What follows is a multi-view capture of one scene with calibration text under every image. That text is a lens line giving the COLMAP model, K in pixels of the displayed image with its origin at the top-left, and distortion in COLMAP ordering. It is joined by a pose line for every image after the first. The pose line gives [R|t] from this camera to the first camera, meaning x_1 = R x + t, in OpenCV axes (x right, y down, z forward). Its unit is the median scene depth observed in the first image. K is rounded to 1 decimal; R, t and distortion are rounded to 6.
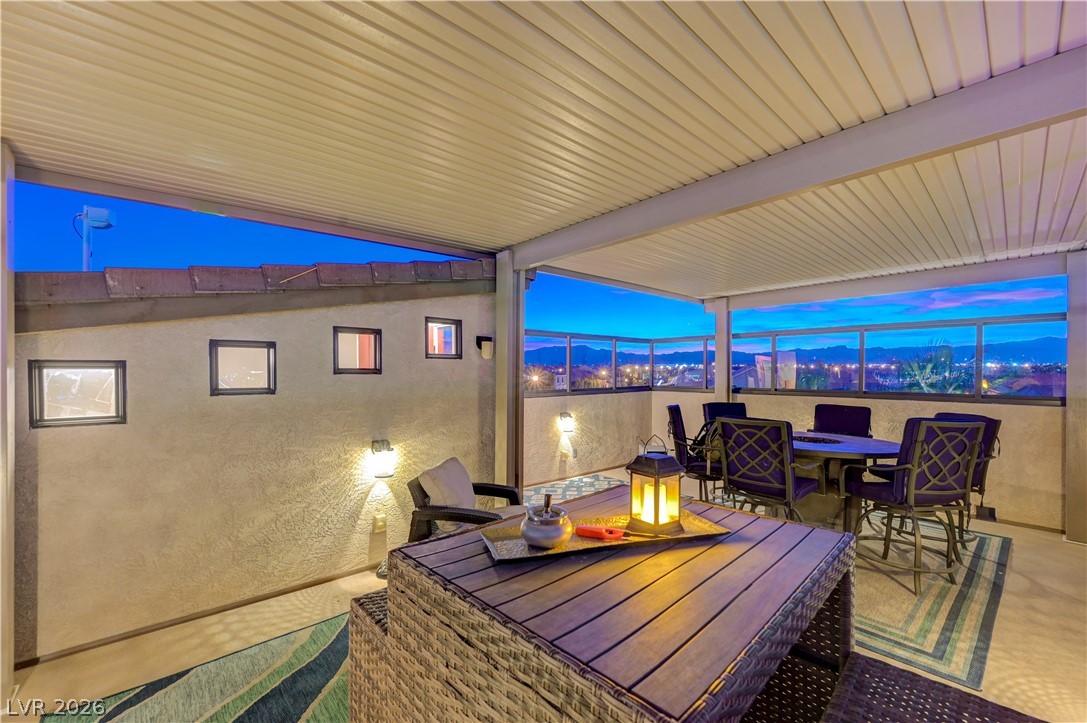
lens RADIAL K [[429.2, 0, 545.1], [0, 429.2, 370.0], [0, 0, 1]] dist [0.004071, -0.000109]
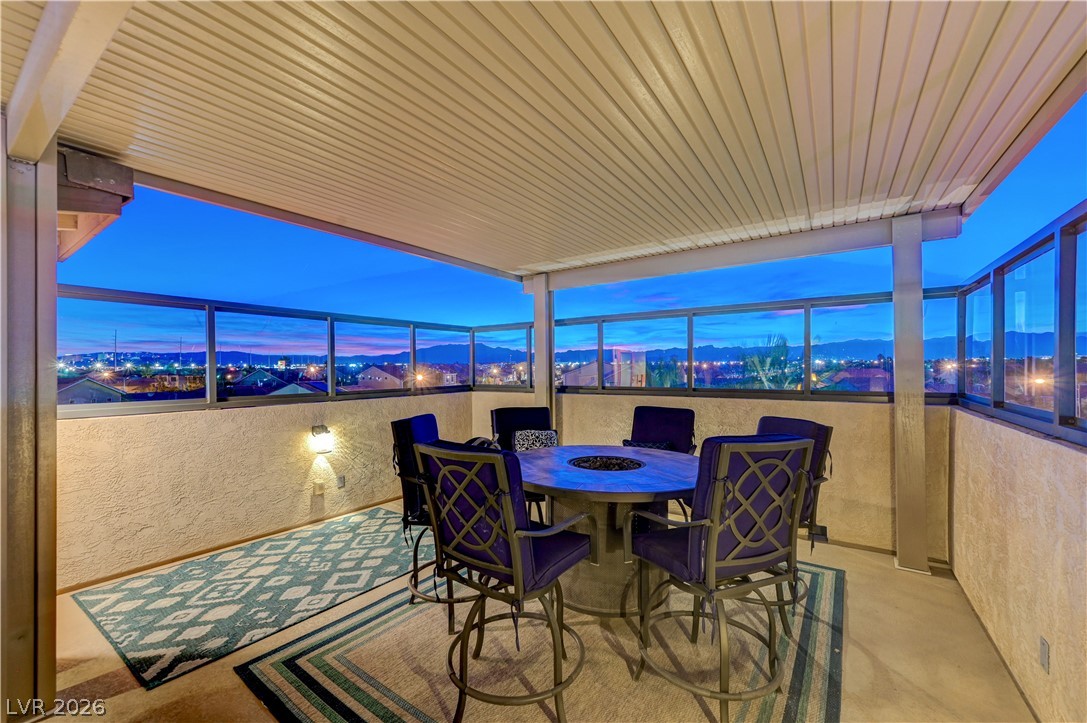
lens RADIAL K [[429.2, 0, 540.7], [0, 429.2, 359.9], [0, 0, 1]] dist [0.004071, -0.000109]
pose [[0.973997, -0.002605, 0.226547, 0.336607], [0.007102, 0.999794, -0.019037, 0.010362], [-0.226451, 0.020151, 0.973814, 0.327120]]
